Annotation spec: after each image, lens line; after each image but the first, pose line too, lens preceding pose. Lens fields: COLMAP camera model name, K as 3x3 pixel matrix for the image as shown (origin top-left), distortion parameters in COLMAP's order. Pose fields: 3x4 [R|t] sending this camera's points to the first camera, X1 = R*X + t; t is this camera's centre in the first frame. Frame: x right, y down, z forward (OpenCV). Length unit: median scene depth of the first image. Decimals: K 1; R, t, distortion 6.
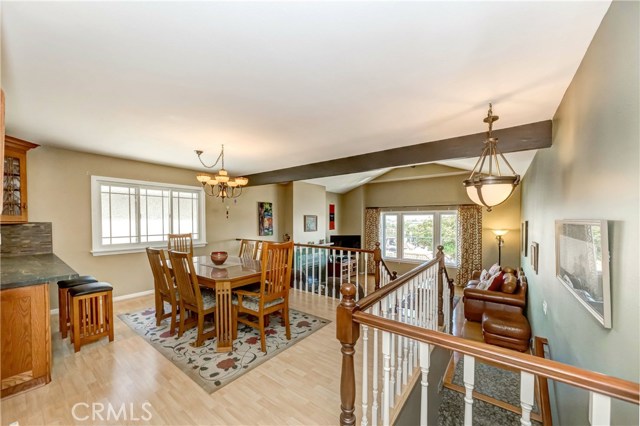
lens RADIAL K [[241.3, 0, 316.3], [0, 241.3, 225.3], [0, 0, 1]] dist [-0.008228, -0.000235]
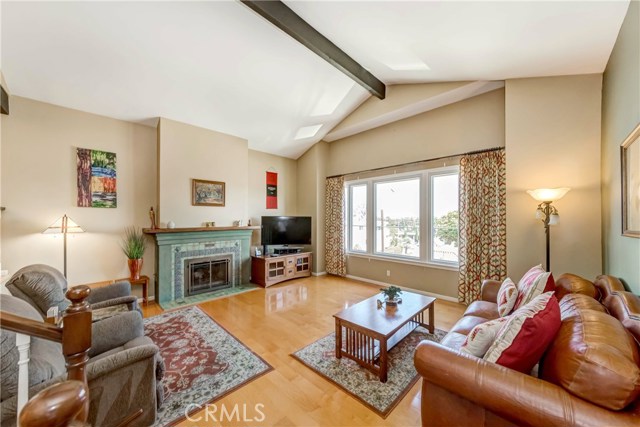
lens RADIAL K [[229.1, 0, 321.5], [0, 229.1, 218.5], [0, 0, 1]] dist [-0.000664, -0.000002]
pose [[0.991222, -0.002724, -0.132179, 0.415088], [-0.000054, 0.999779, -0.021011, 0.084124], [0.132207, 0.020834, 0.991003, 0.537878]]
